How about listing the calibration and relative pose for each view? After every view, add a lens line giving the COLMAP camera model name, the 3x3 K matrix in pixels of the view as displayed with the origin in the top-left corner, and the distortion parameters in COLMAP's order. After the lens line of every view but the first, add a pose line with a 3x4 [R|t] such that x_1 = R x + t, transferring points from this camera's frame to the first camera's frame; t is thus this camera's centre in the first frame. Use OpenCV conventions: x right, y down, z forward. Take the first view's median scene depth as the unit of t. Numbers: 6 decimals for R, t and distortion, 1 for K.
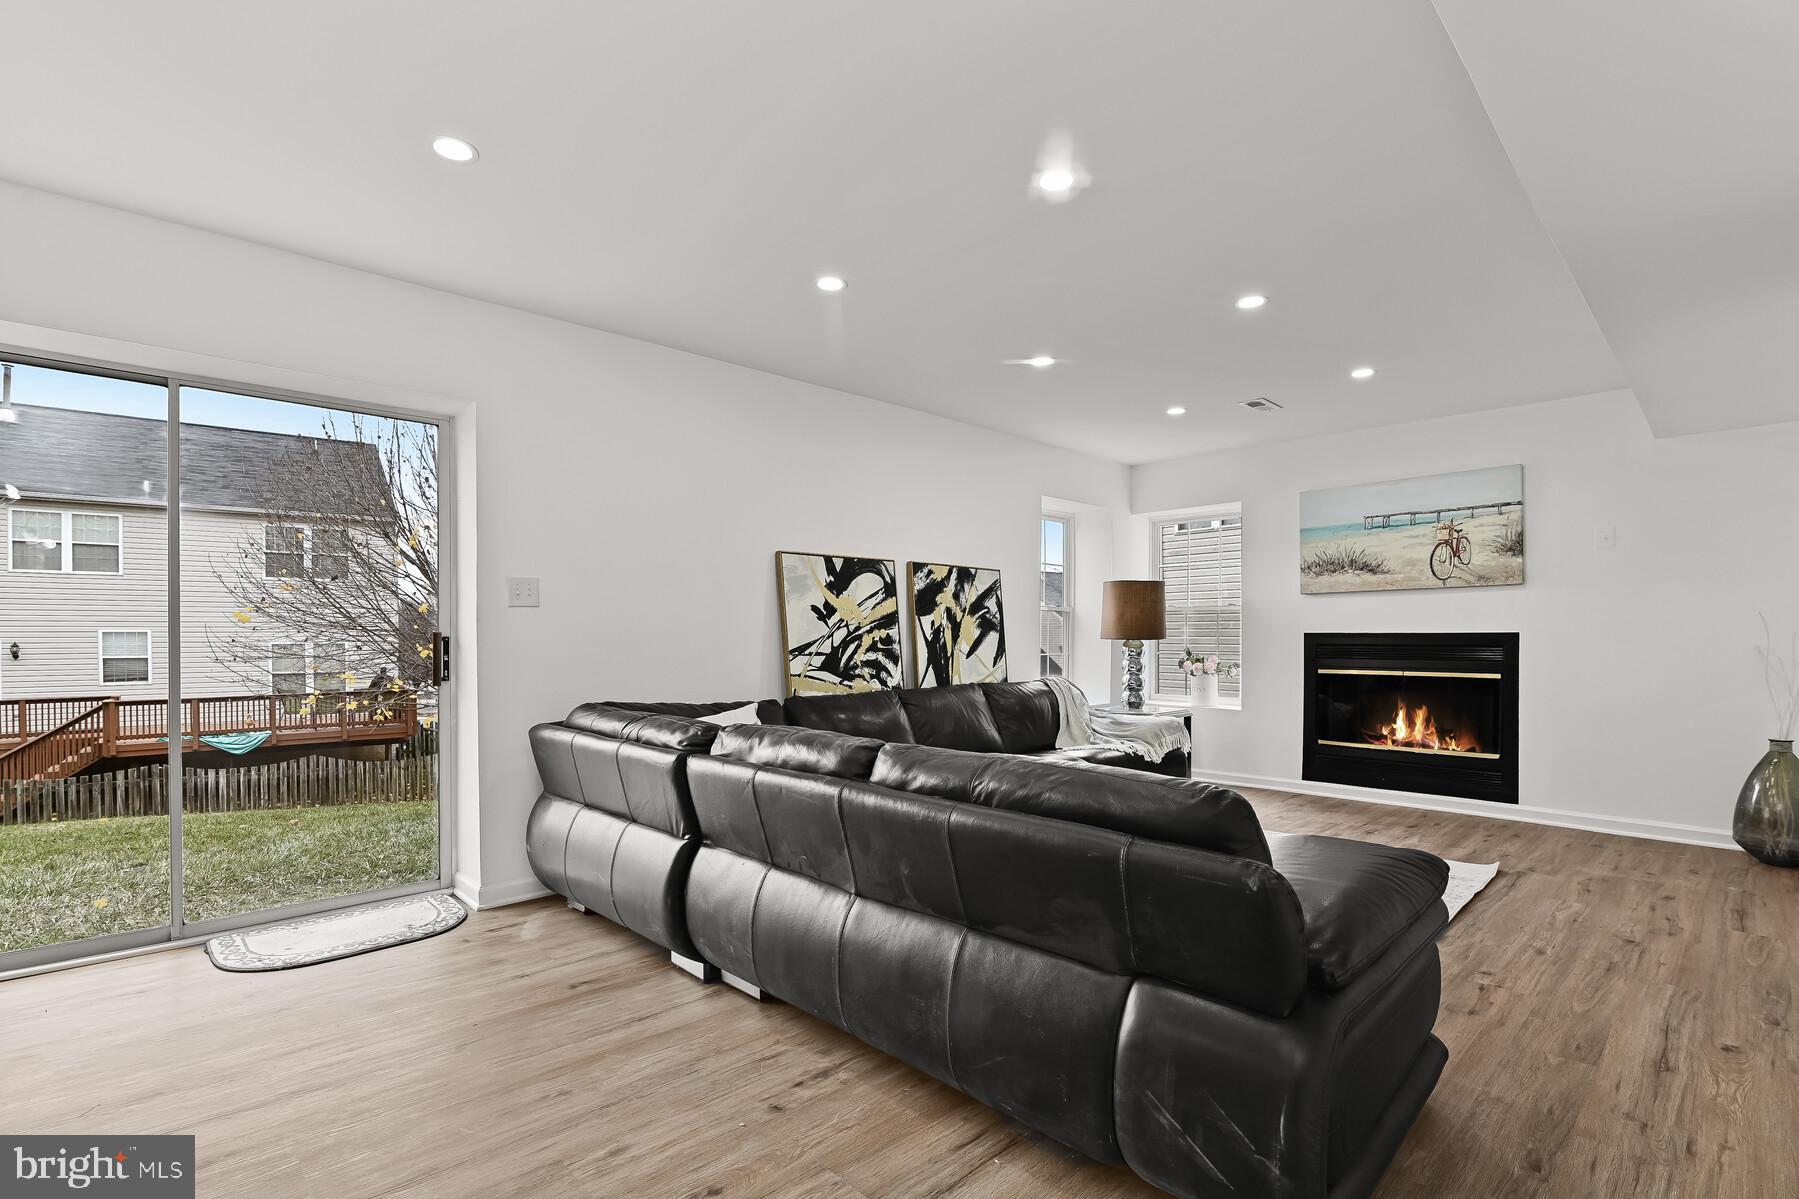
lens RADIAL K [[834.2, 0, 908.8], [0, 834.2, 640.0], [0, 0, 1]] dist [-0.012466, 0.002122]
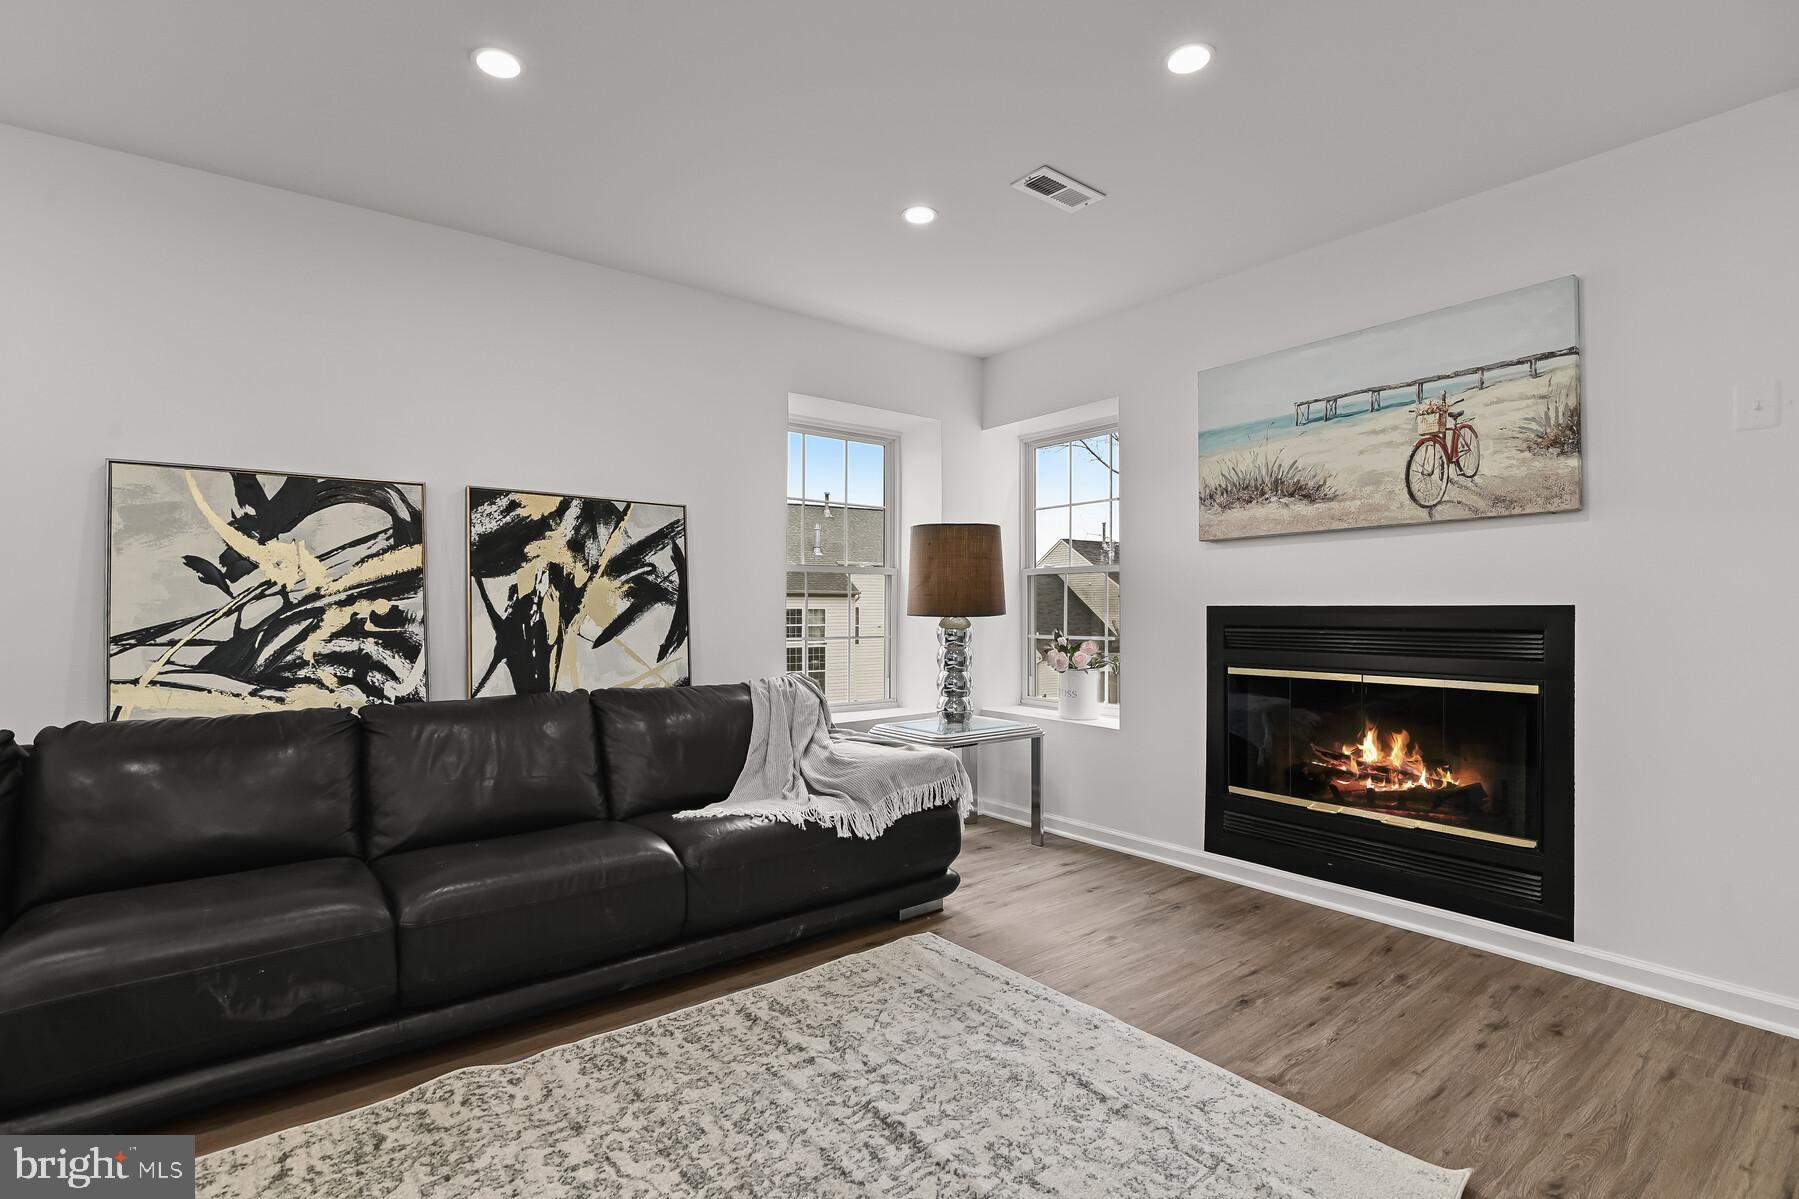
lens RADIAL K [[834.2, 0, 899.3], [0, 834.2, 607.9], [0, 0, 1]] dist [-0.012466, 0.002122]
pose [[0.993698, 0.000320, -0.112093, 0.368396], [-0.001165, 0.999971, -0.007474, -0.002777], [0.112087, 0.007557, 0.993670, 0.432695]]
